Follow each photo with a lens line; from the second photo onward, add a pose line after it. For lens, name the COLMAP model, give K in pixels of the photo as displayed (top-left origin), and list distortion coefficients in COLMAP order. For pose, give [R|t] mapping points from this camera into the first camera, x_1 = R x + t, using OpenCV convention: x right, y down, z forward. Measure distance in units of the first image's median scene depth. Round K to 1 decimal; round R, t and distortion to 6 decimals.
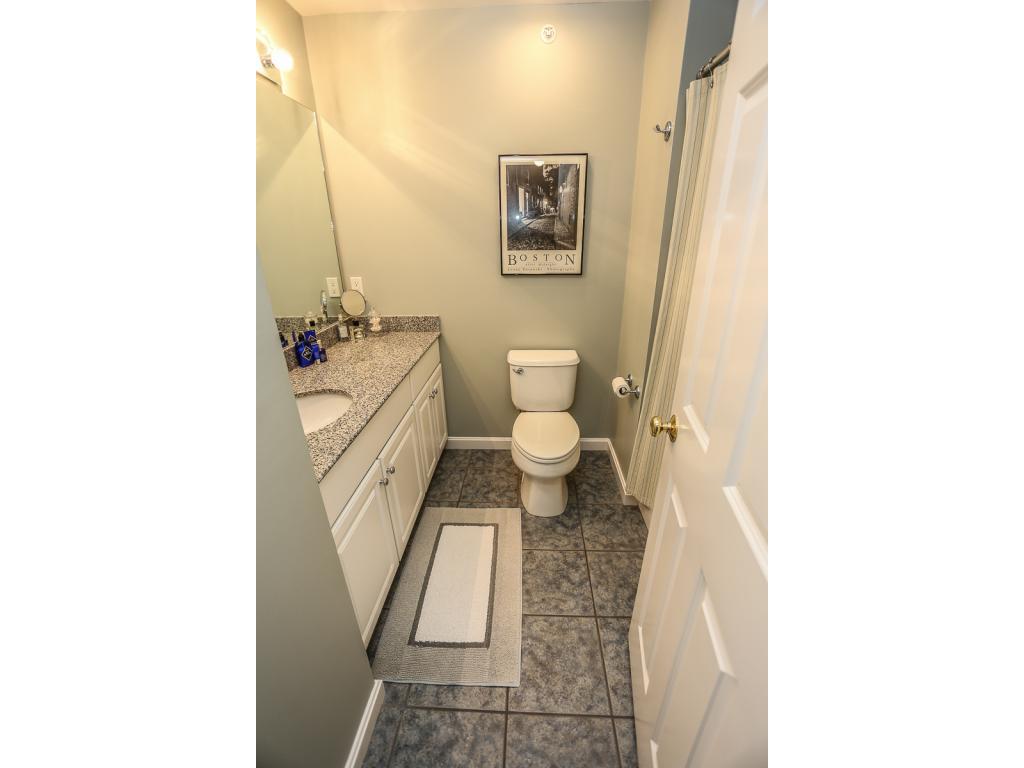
lens RADIAL K [[368.2, 0, 508.8], [0, 368.2, 393.5], [0, 0, 1]] dist [-0.039929, 0.000148]
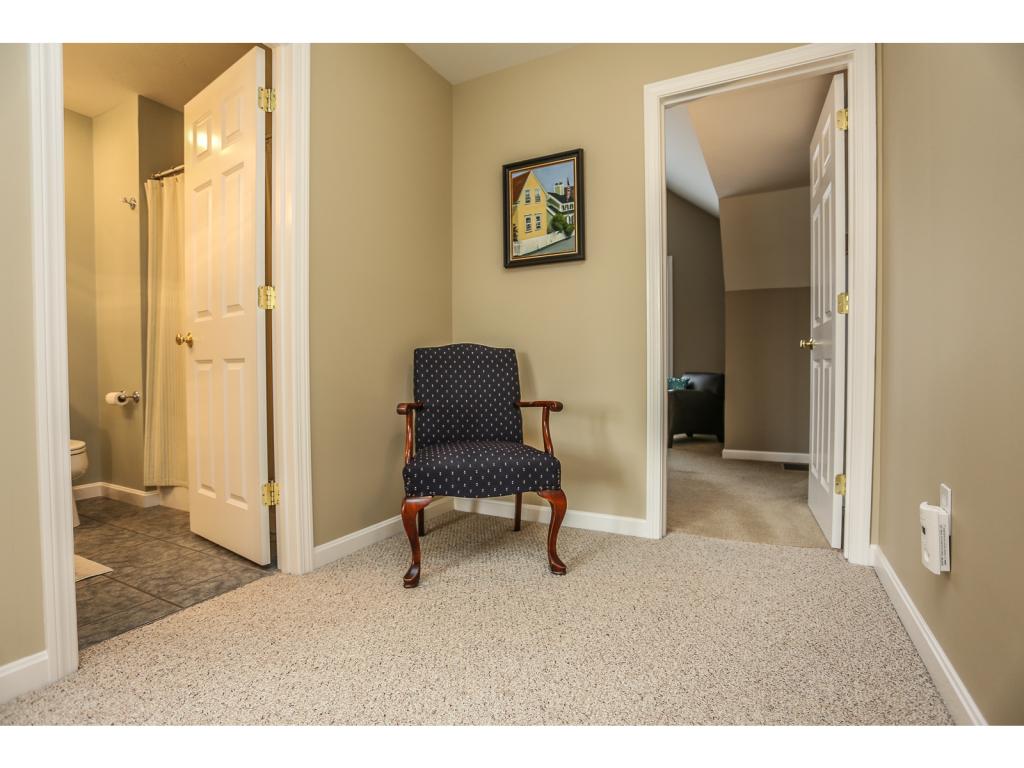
lens RADIAL K [[521.4, 0, 513.3], [0, 521.4, 385.8], [0, 0, 1]] dist [-0.076970, 0.035085]
pose [[0.427517, -0.007043, 0.903980, -0.796197], [0.361228, 0.917999, -0.163683, 0.901132], [-0.828700, 0.396520, 0.395004, -0.862509]]
